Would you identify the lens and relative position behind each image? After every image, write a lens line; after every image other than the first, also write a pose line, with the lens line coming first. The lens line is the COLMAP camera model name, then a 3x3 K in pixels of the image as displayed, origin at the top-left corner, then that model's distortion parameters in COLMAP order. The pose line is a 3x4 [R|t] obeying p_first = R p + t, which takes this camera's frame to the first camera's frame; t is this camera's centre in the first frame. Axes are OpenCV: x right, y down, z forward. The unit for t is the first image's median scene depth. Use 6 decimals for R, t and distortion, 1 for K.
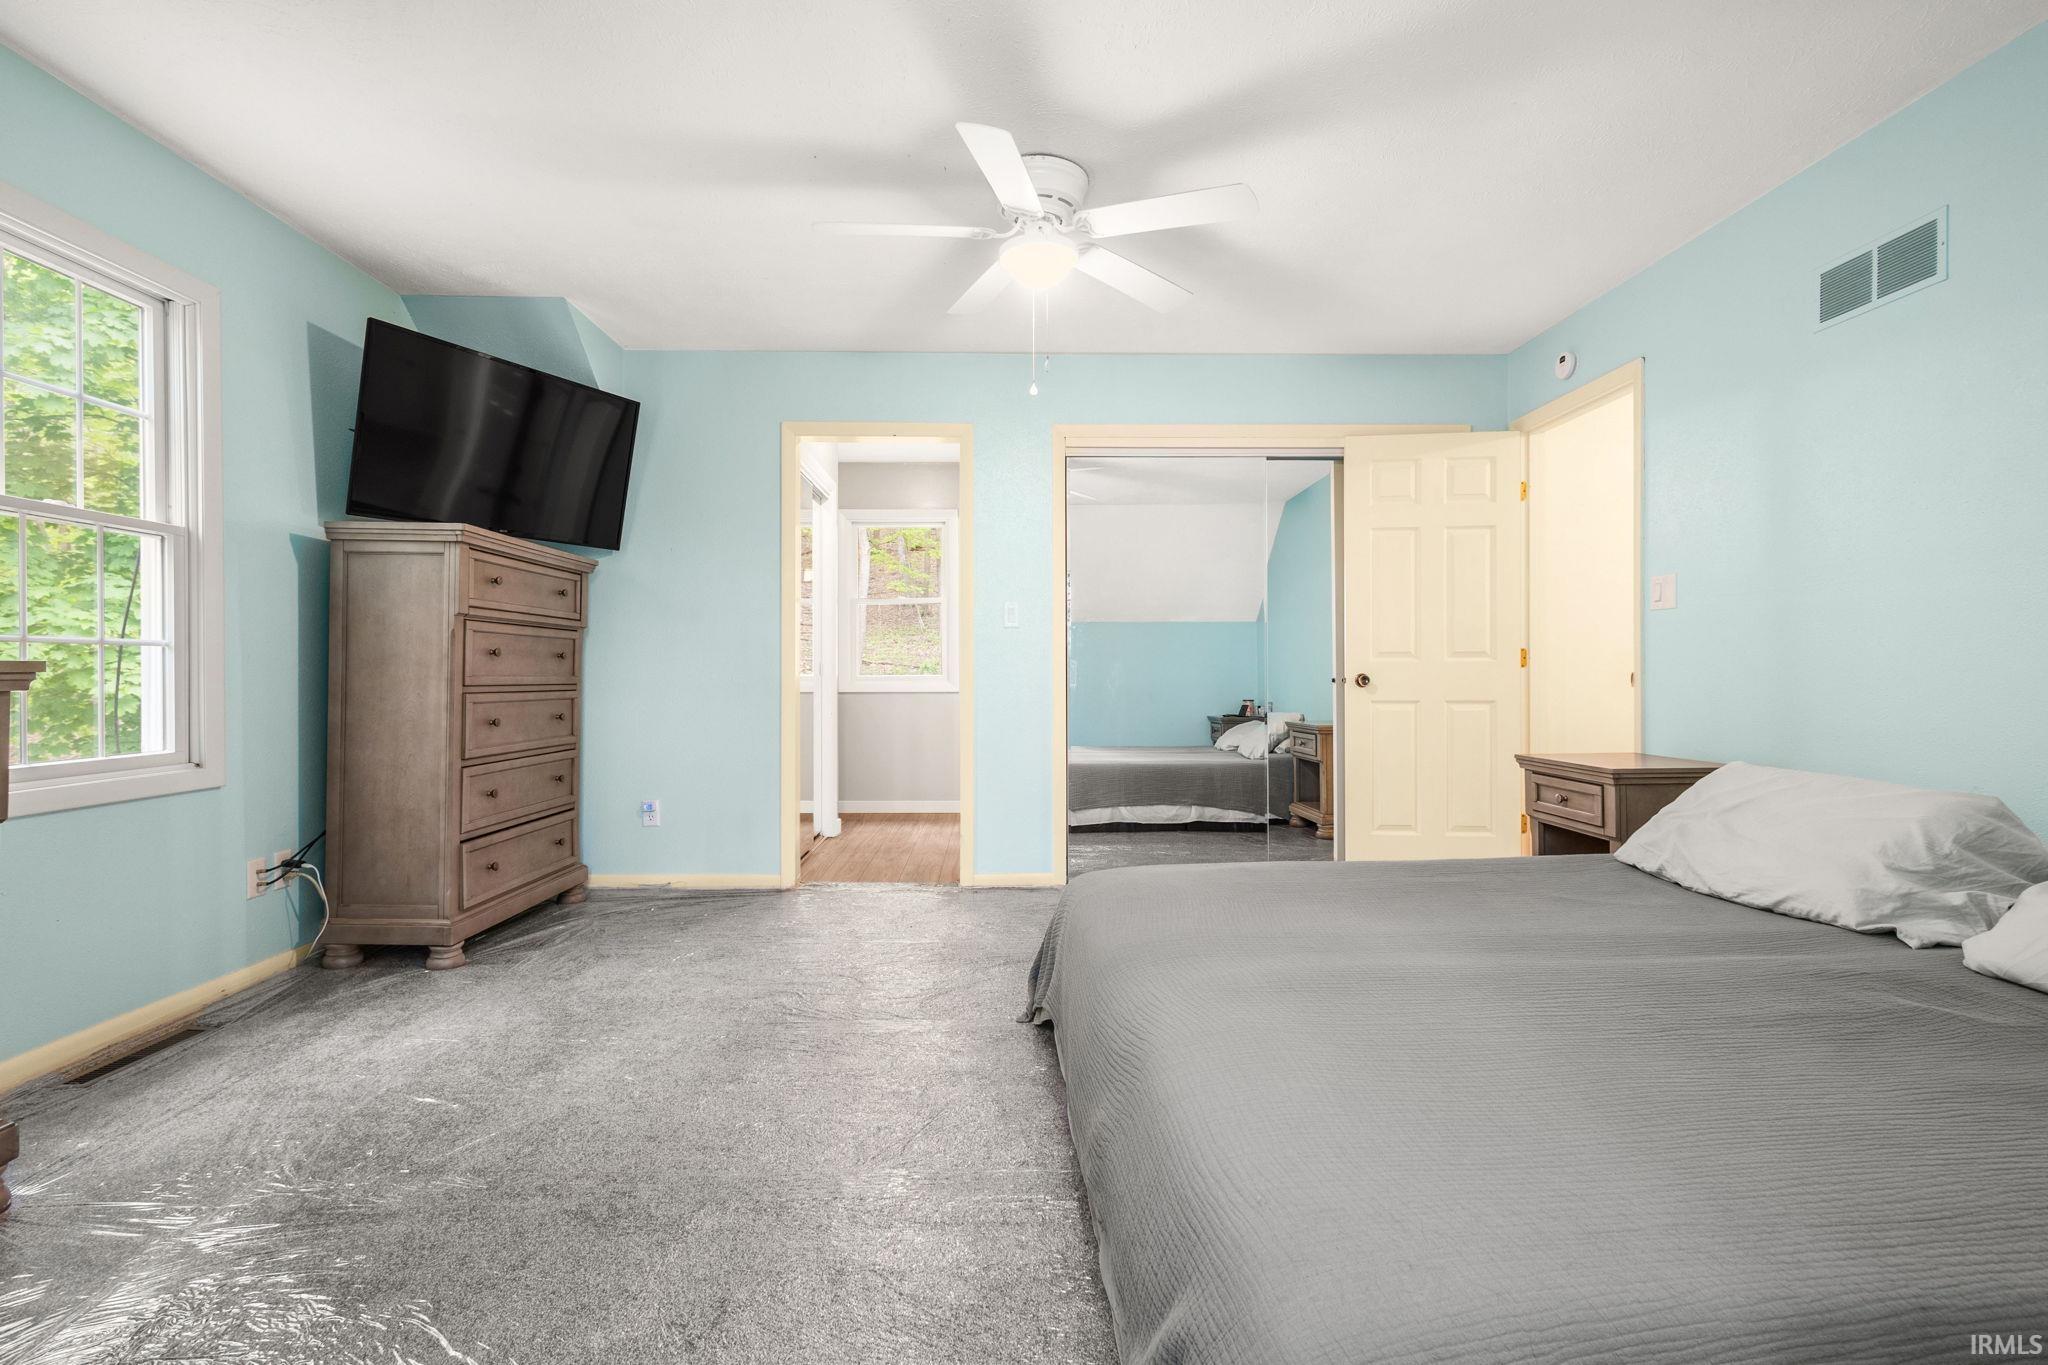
lens RADIAL K [[953.3, 0, 1027.9], [0, 953.3, 677.5], [0, 0, 1]] dist [0.007954, -0.000510]
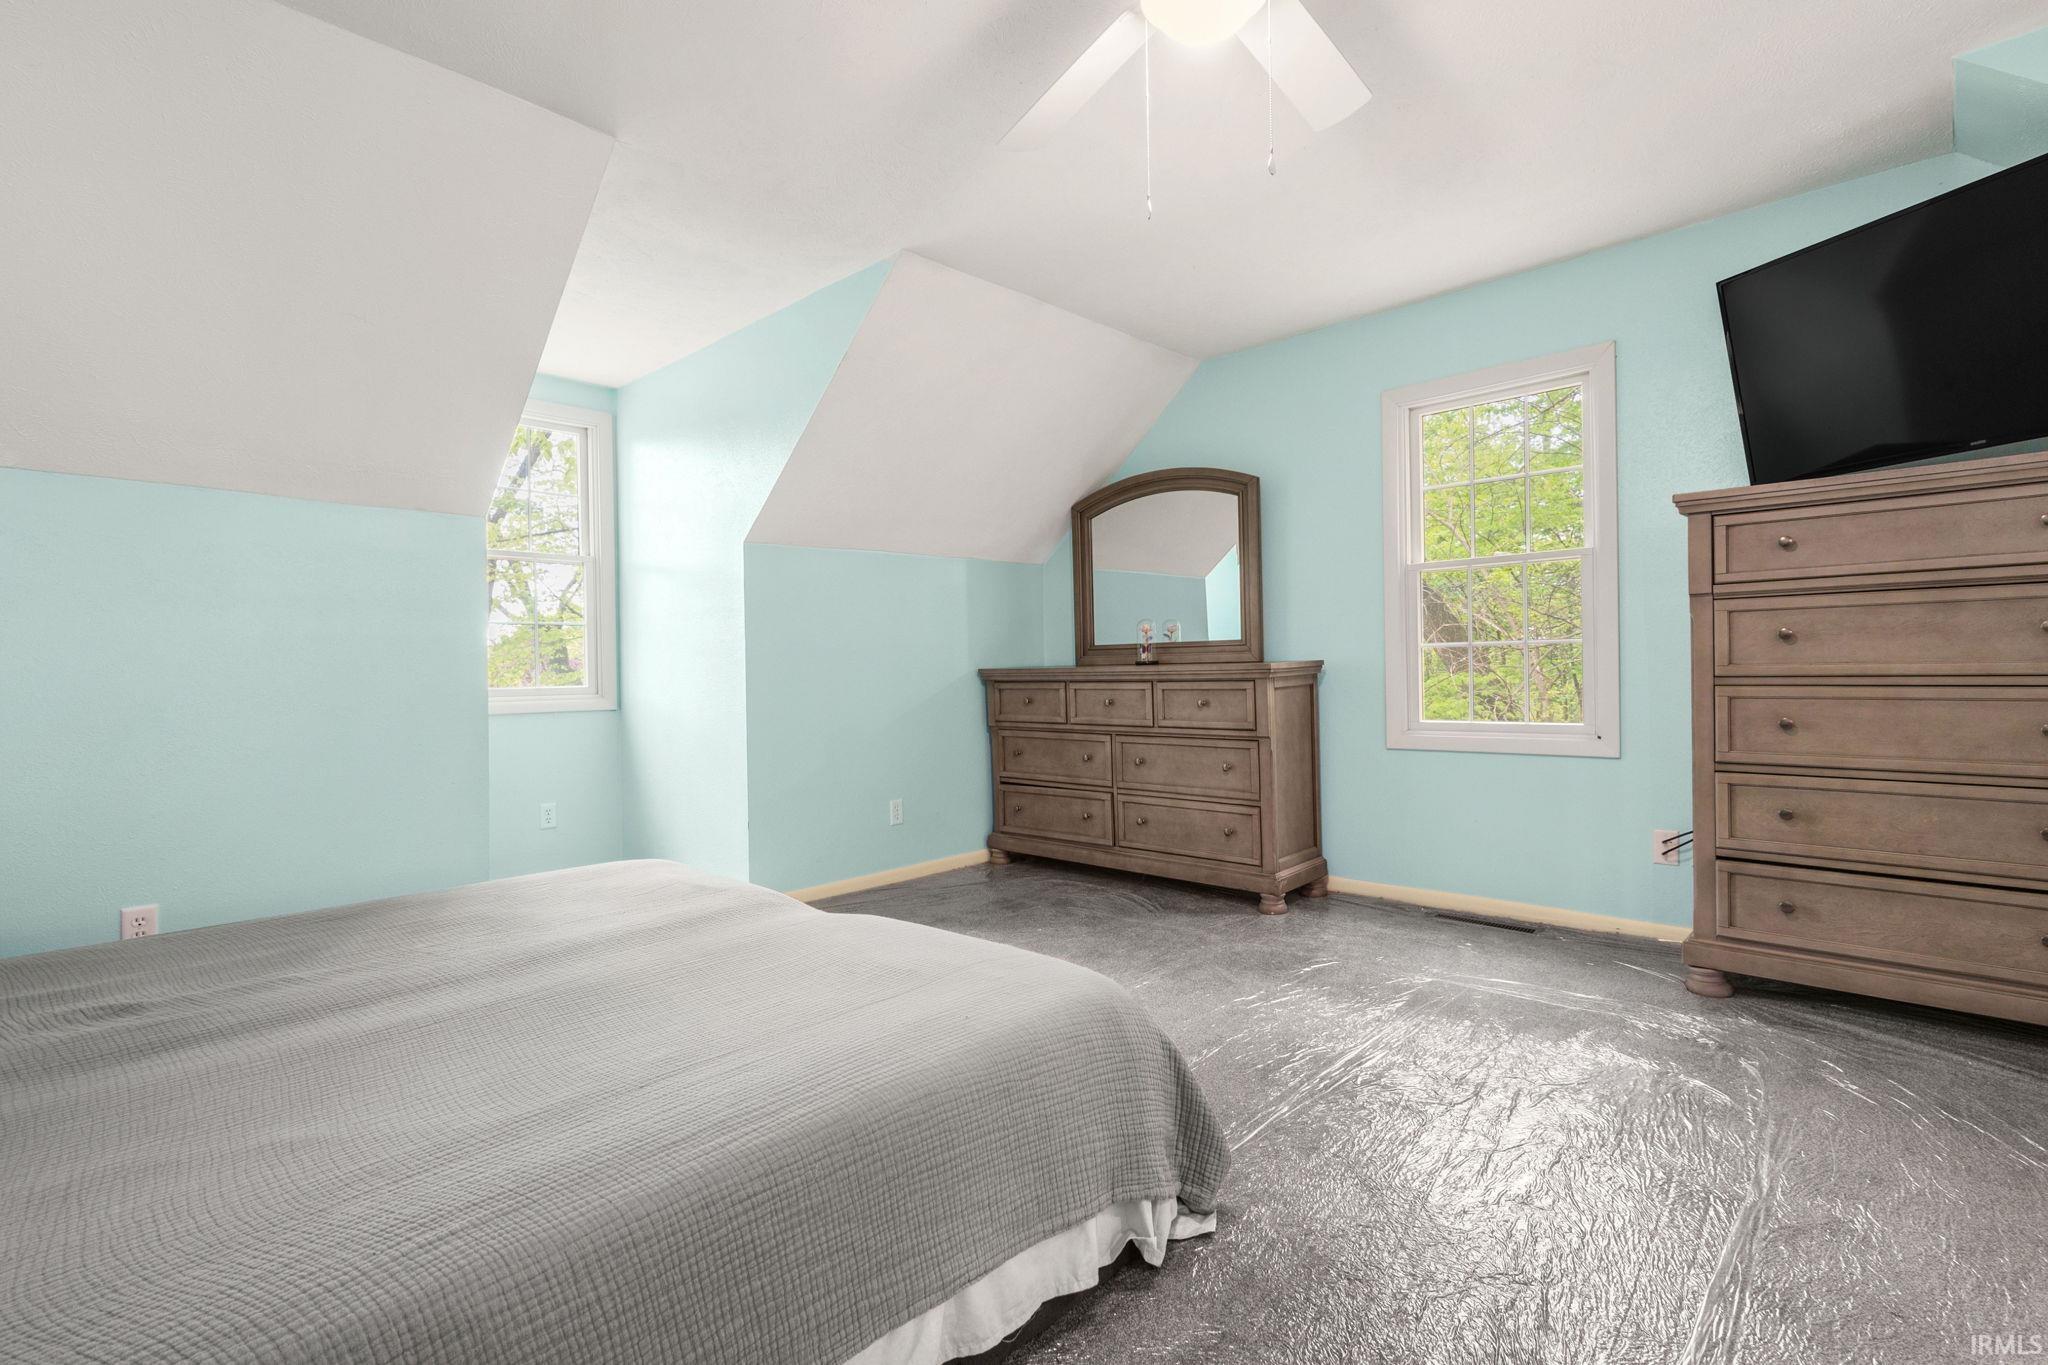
lens RADIAL K [[953.3, 0, 1020.0], [0, 953.3, 683.3], [0, 0, 1]] dist [0.007954, -0.000510]
pose [[-0.733005, 0.012654, -0.680106, 0.433851], [0.011205, 0.999916, 0.006527, 0.001740], [0.680131, -0.002836, -0.733085, 1.144010]]
